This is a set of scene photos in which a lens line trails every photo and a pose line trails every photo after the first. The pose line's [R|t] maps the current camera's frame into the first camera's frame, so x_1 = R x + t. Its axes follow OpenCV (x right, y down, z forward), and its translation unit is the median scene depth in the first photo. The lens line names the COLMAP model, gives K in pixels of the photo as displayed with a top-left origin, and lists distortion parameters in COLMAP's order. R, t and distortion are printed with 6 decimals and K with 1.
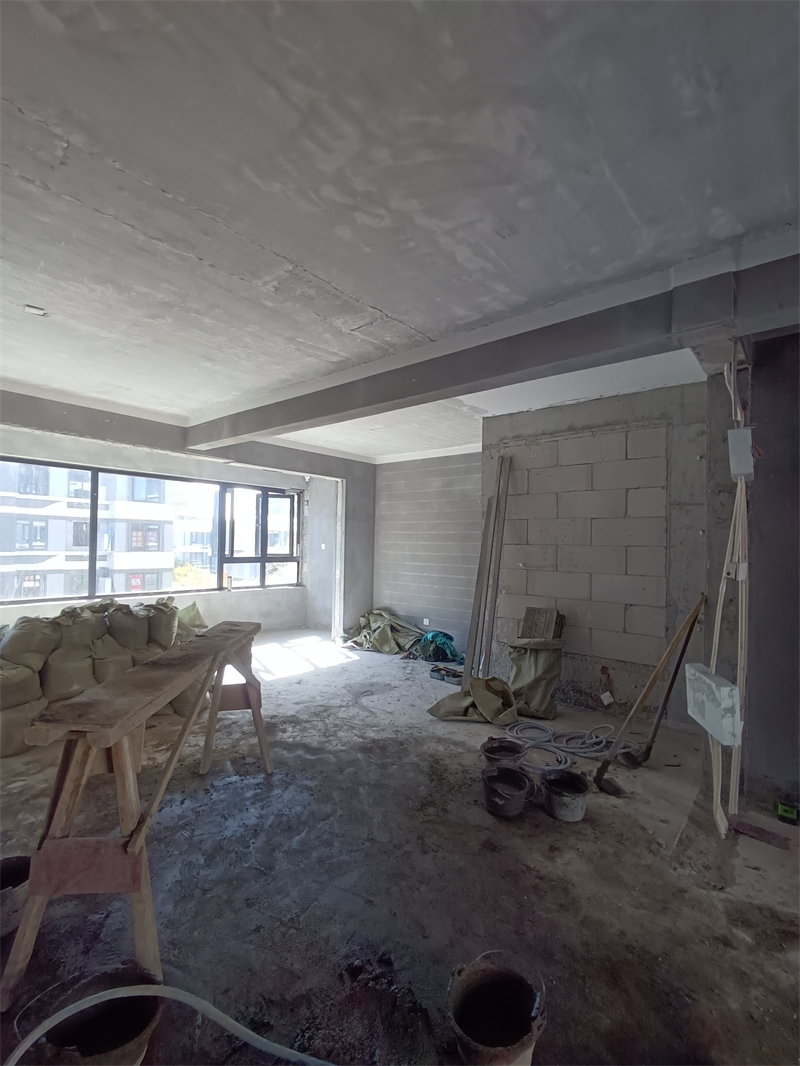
lens RADIAL K [[488.8, 0, 405.1], [0, 488.8, 537.5], [0, 0, 1]] dist [-0.004026, 0.000104]
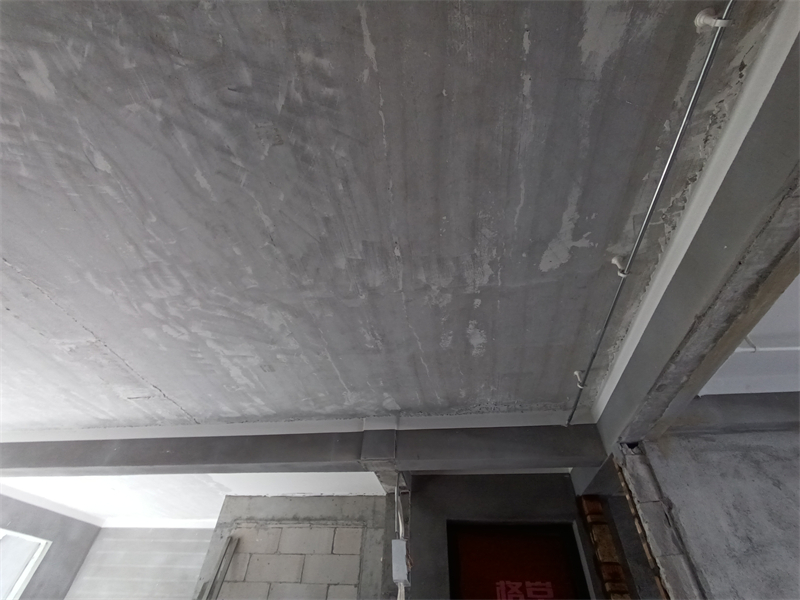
lens RADIAL K [[366.9, 0, 395.7], [0, 366.9, 303.7], [0, 0, 1]] dist [-0.004026, 0.000104]
pose [[0.858505, 0.364368, 0.360839, 0.040918], [-0.028910, 0.736929, -0.675352, -0.010085], [-0.511989, 0.569361, 0.643191, -0.033913]]
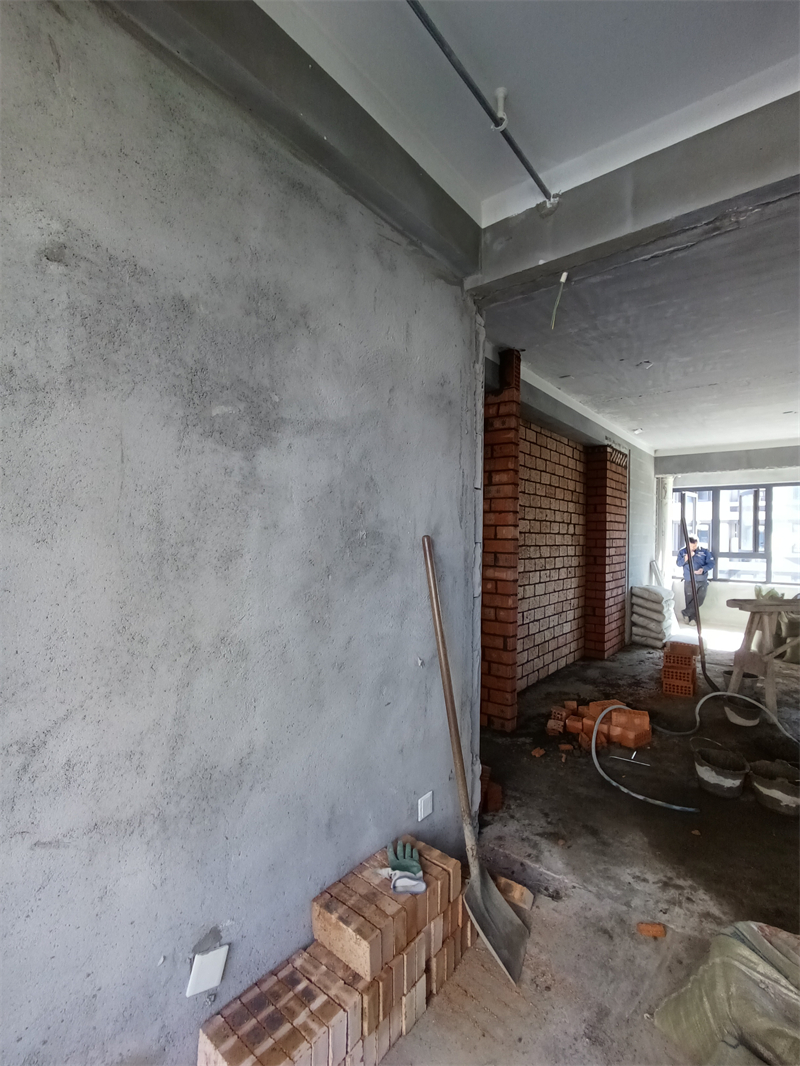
lens RADIAL K [[488.8, 0, 400.4], [0, 488.8, 540.6], [0, 0, 1]] dist [-0.004026, 0.000104]
pose [[0.008025, -0.012194, -0.999893, 0.898901], [0.003501, 0.999920, -0.012167, 0.024909], [0.999962, -0.003403, 0.008067, -0.407683]]
